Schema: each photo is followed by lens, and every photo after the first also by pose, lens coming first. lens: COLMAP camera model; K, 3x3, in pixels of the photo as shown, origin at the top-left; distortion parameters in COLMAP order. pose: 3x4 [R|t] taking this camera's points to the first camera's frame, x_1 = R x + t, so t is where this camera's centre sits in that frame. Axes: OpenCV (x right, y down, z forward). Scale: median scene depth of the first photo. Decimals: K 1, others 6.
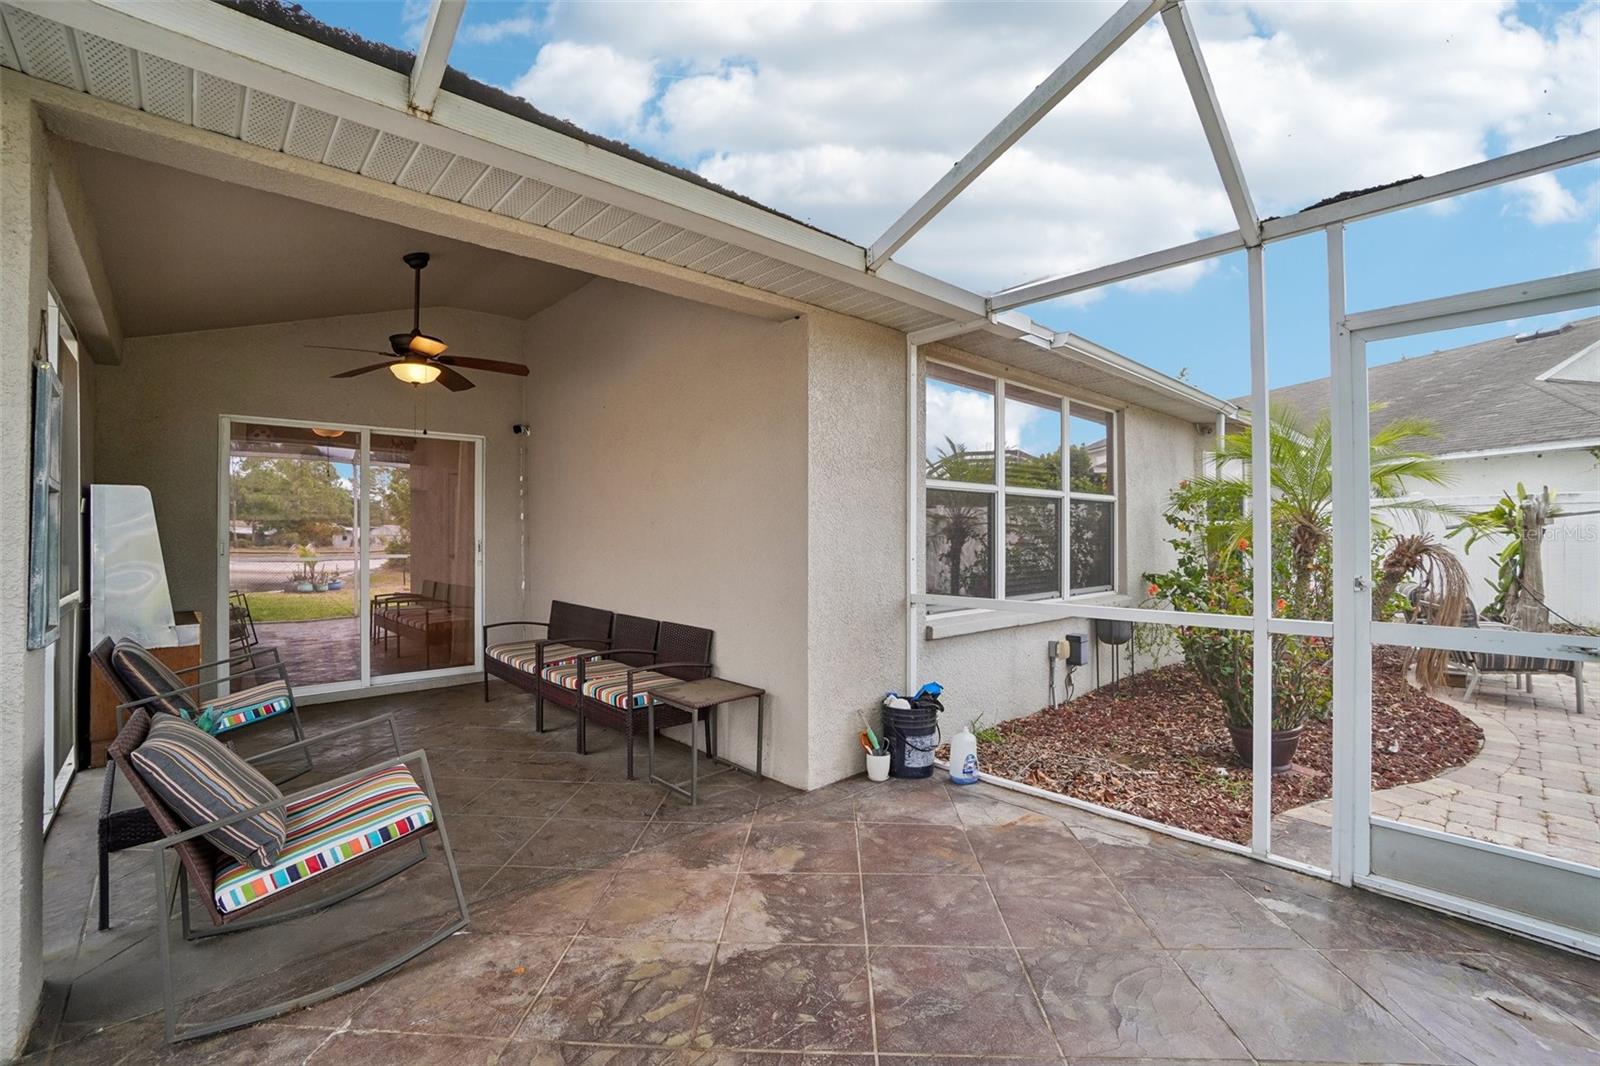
lens RADIAL K [[705.8, 0, 803.5], [0, 705.8, 522.3], [0, 0, 1]] dist [-0.062038, 0.021090]
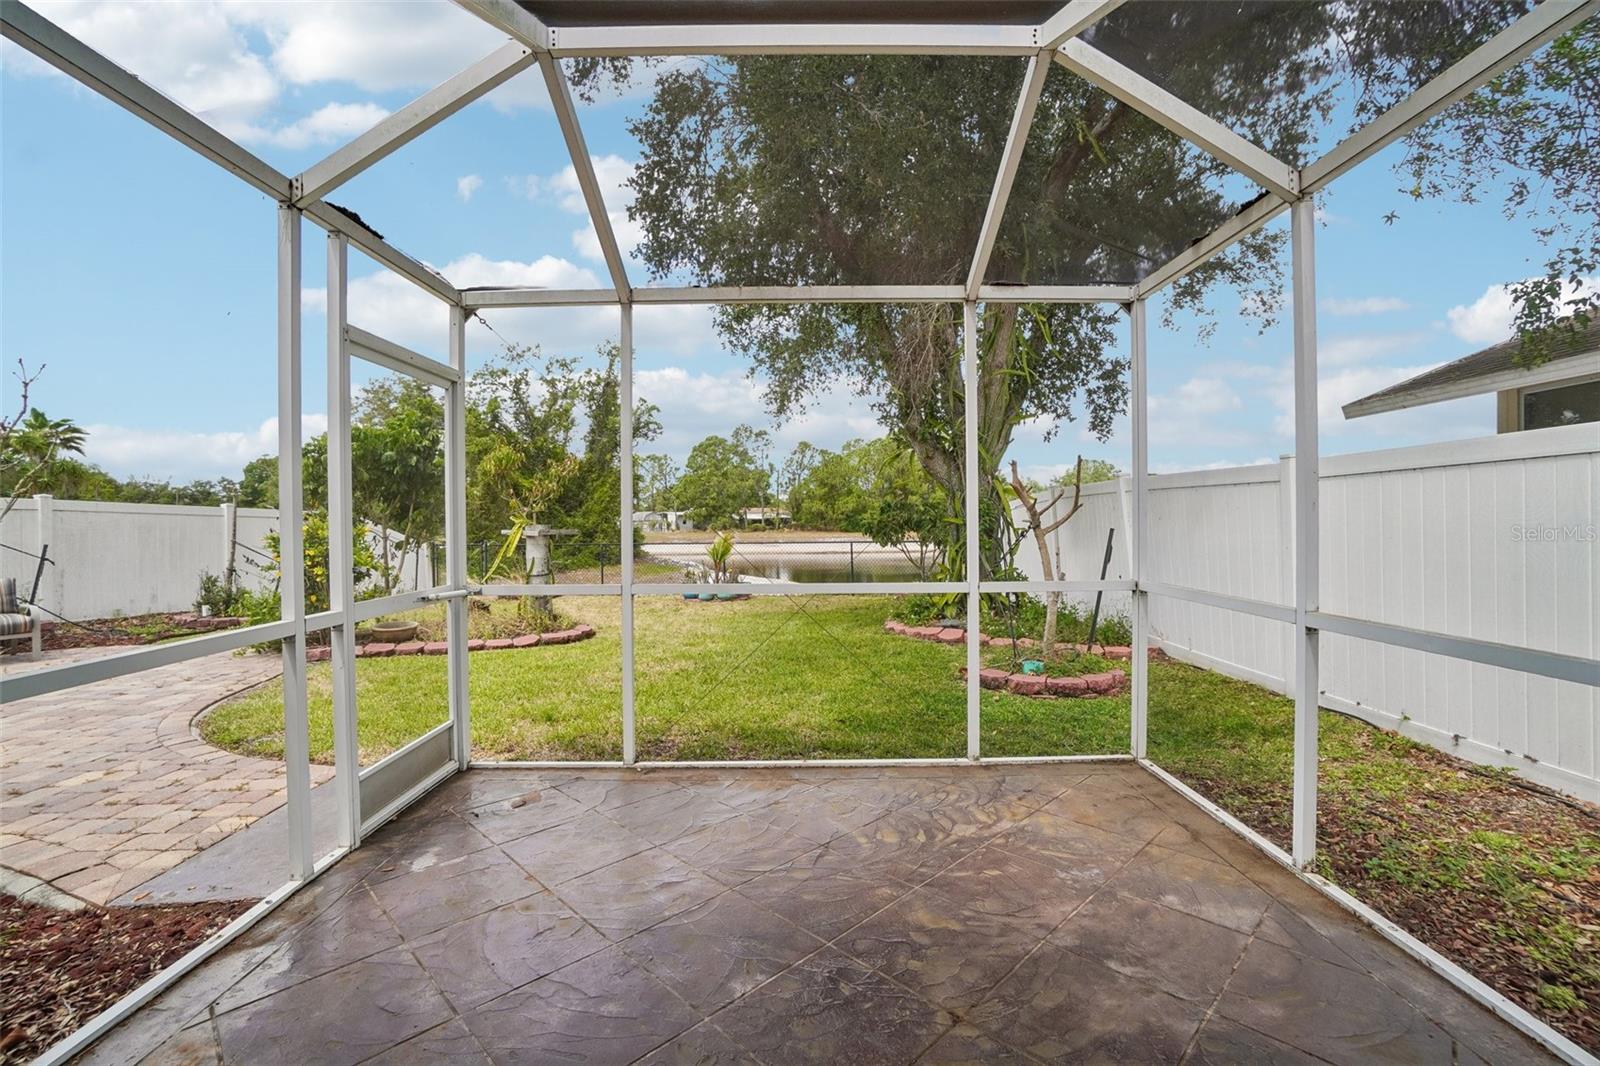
lens RADIAL K [[705.8, 0, 801.3], [0, 705.8, 525.7], [0, 0, 1]] dist [-0.062038, 0.021090]
pose [[-0.724644, -0.000558, 0.689123, -0.529929], [0.006367, 0.999952, 0.007505, 0.014902], [-0.689094, 0.009826, -0.724605, 1.438131]]
